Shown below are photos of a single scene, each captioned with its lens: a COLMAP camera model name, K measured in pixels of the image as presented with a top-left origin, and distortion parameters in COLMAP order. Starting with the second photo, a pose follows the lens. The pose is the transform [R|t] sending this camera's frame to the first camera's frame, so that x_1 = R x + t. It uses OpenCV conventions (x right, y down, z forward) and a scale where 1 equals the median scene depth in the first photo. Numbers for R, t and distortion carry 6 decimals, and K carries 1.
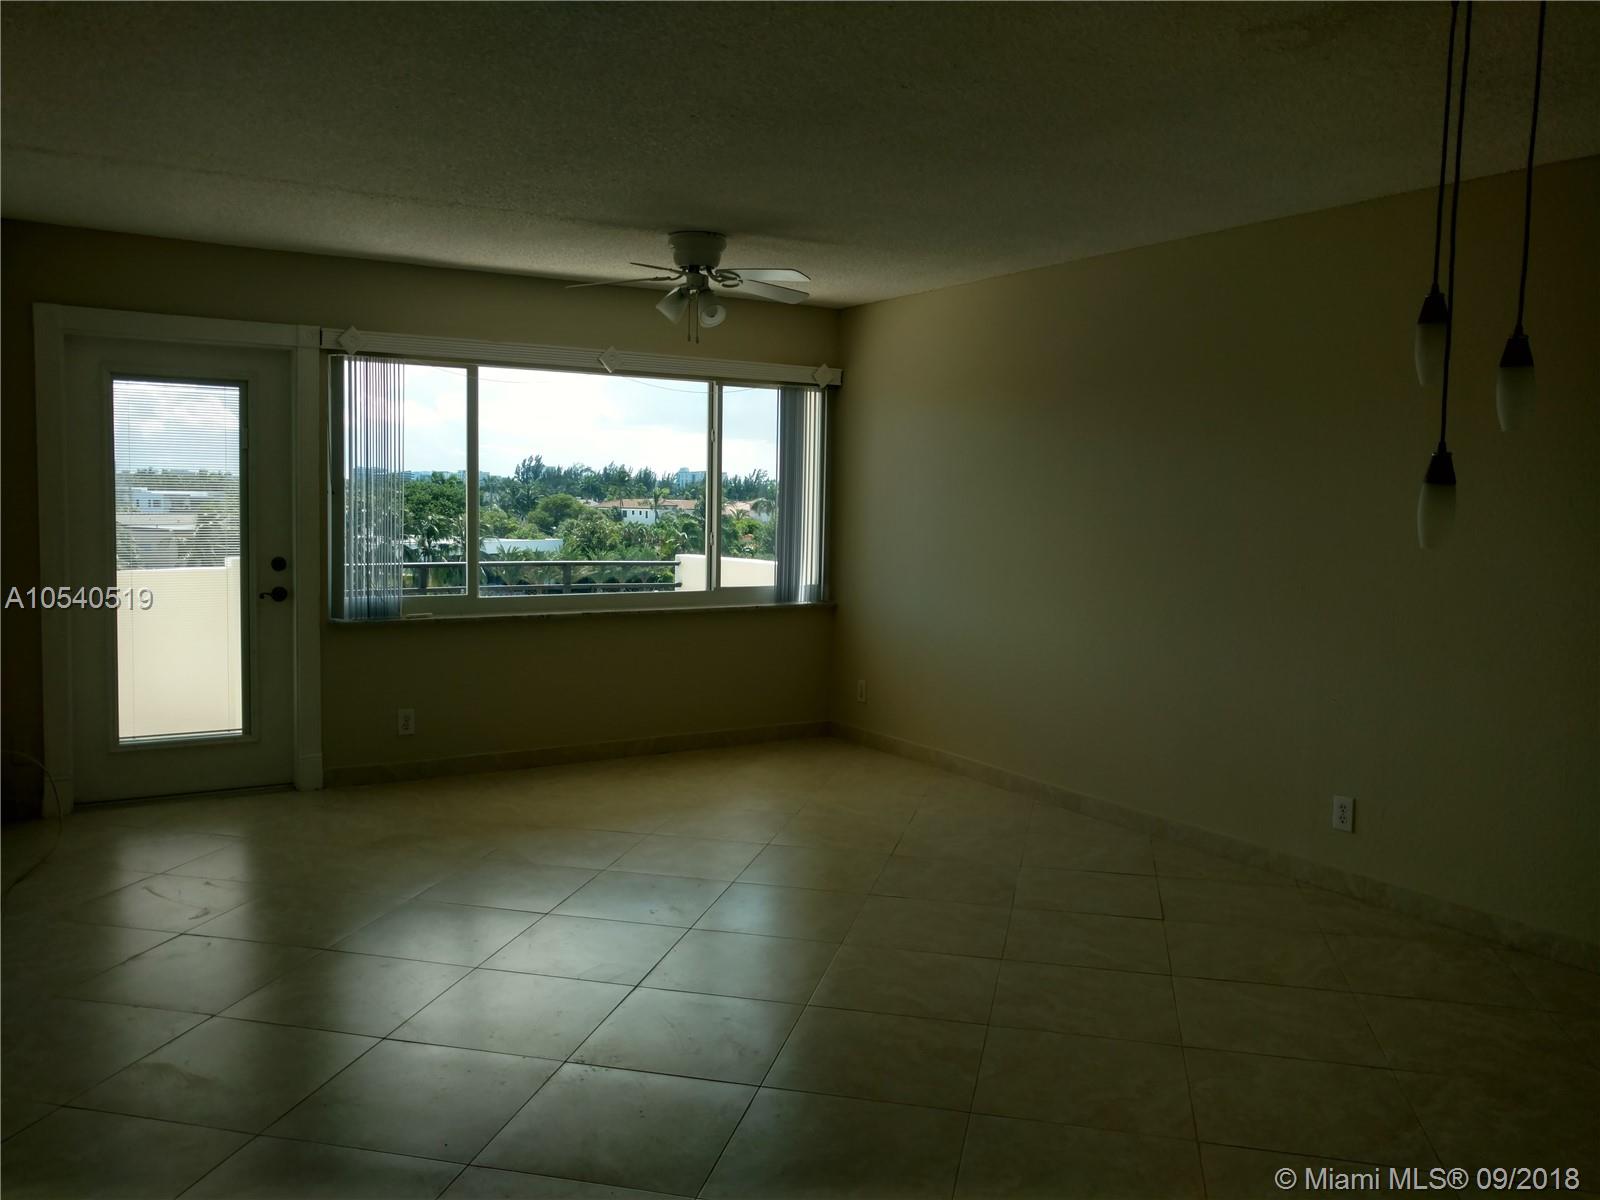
lens RADIAL K [[1264.5, 0, 803.7], [0, 1264.5, 603.8], [0, 0, 1]] dist [0.001880, 0.026432]
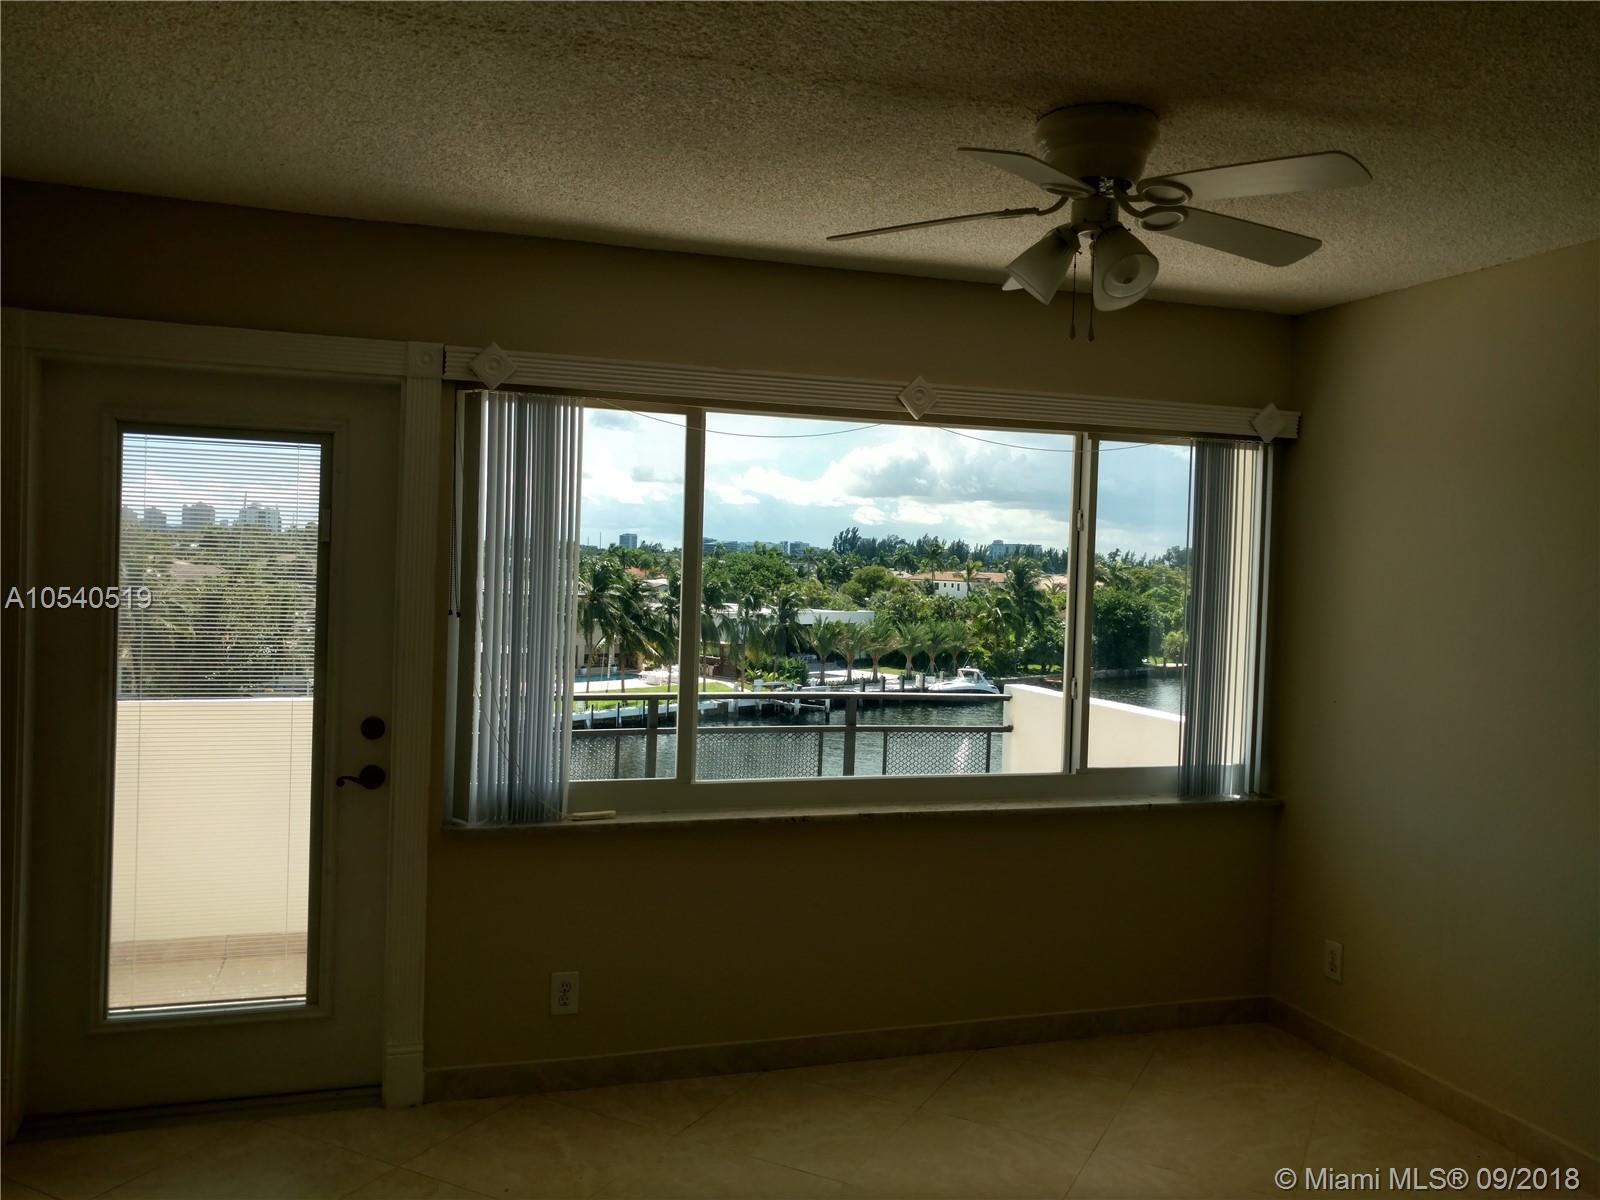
lens RADIAL K [[1264.5, 0, 815.0], [0, 1264.5, 591.3], [0, 0, 1]] dist [0.001880, 0.026432]
pose [[0.972045, 0.017823, -0.234118, -0.052961], [-0.033437, 0.997460, -0.062894, -0.056328], [0.232403, 0.068964, 0.970172, 0.379154]]
